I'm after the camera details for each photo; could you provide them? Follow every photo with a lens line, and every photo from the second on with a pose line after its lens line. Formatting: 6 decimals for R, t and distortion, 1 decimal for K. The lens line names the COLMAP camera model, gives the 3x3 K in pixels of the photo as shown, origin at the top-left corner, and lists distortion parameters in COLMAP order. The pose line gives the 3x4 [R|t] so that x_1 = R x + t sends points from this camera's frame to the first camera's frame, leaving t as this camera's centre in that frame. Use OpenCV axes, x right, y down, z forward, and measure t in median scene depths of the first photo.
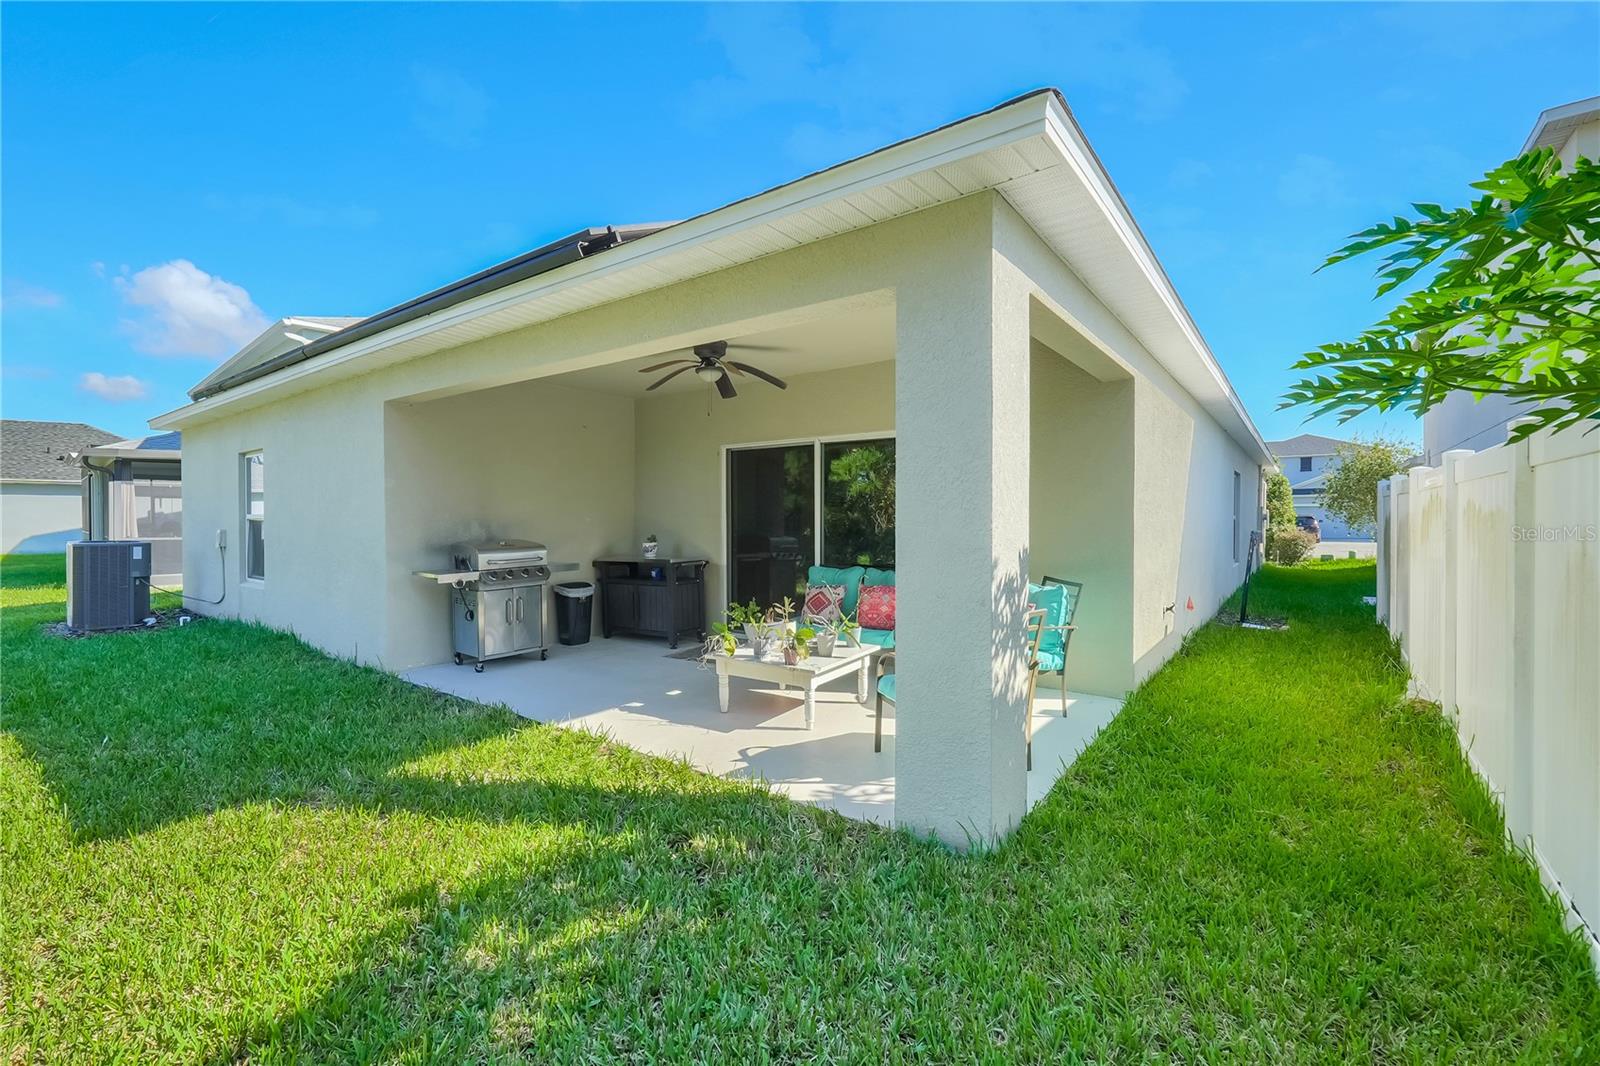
lens RADIAL K [[693.0, 0, 804.0], [0, 693.0, 534.5], [0, 0, 1]] dist [-0.000157, 0.000021]
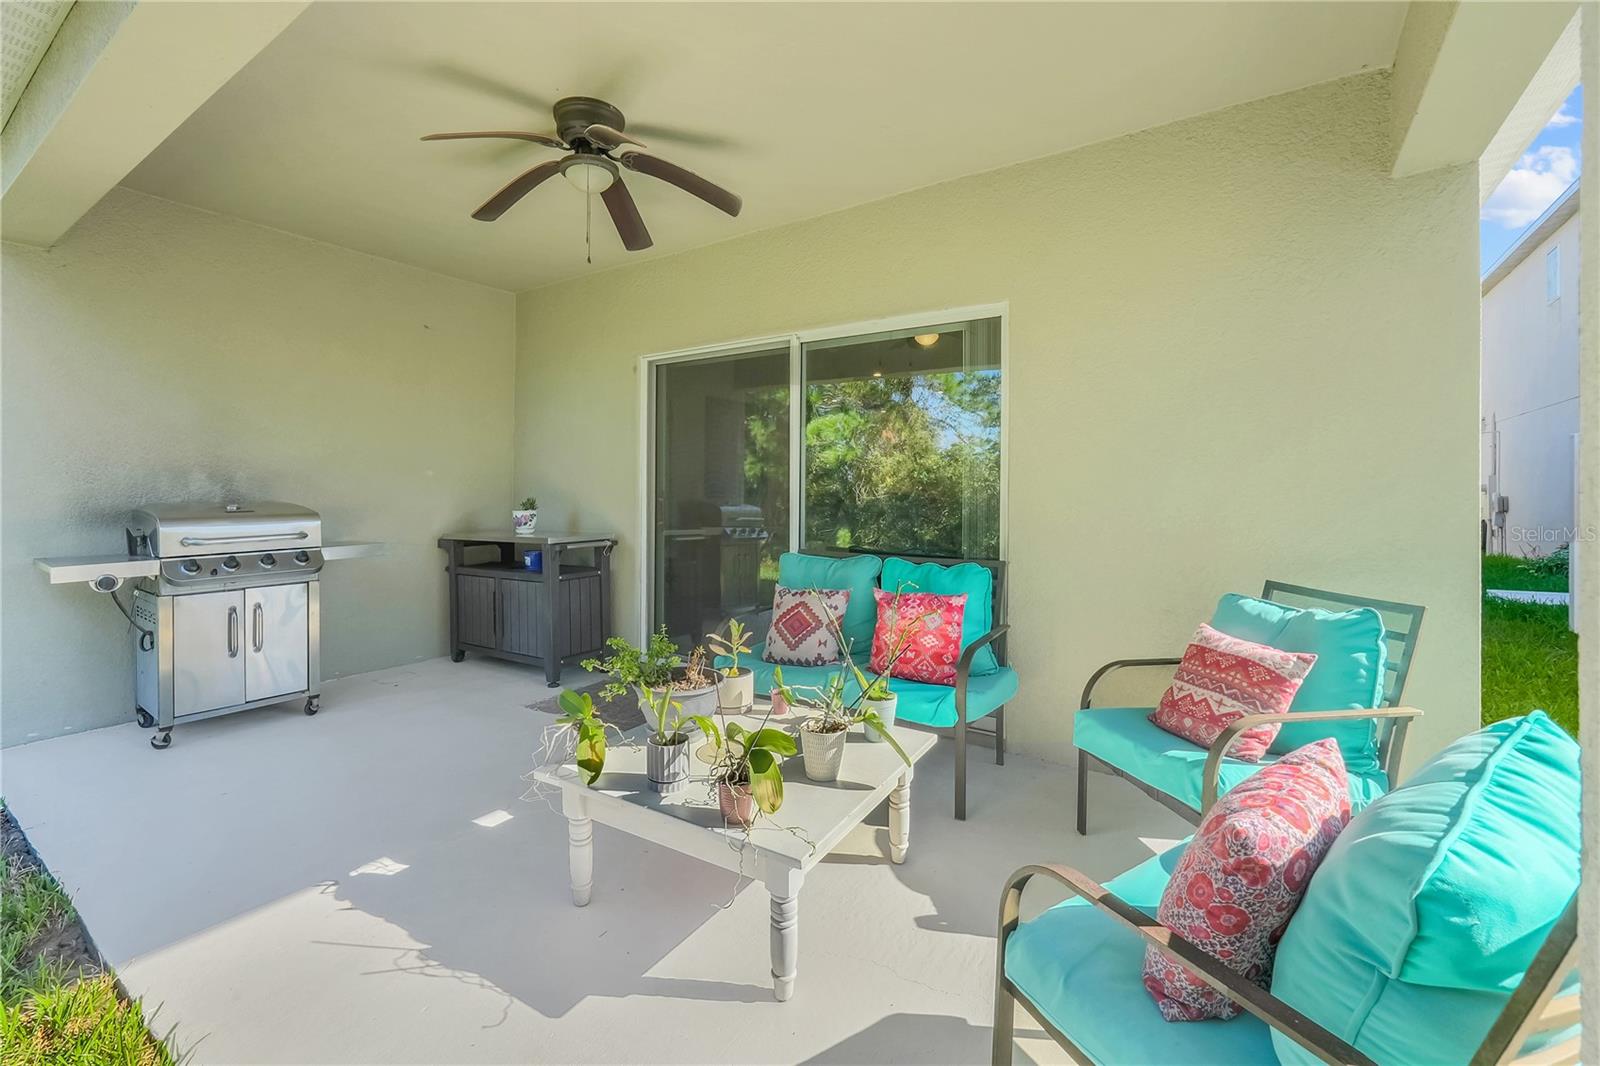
lens RADIAL K [[693.0, 0, 796.6], [0, 693.0, 521.7], [0, 0, 1]] dist [-0.000157, 0.000021]
pose [[0.999300, 0.008104, 0.036515, -0.000010], [-0.008709, 0.999827, 0.016457, 0.011234], [-0.036375, -0.016763, 0.999198, 0.445104]]
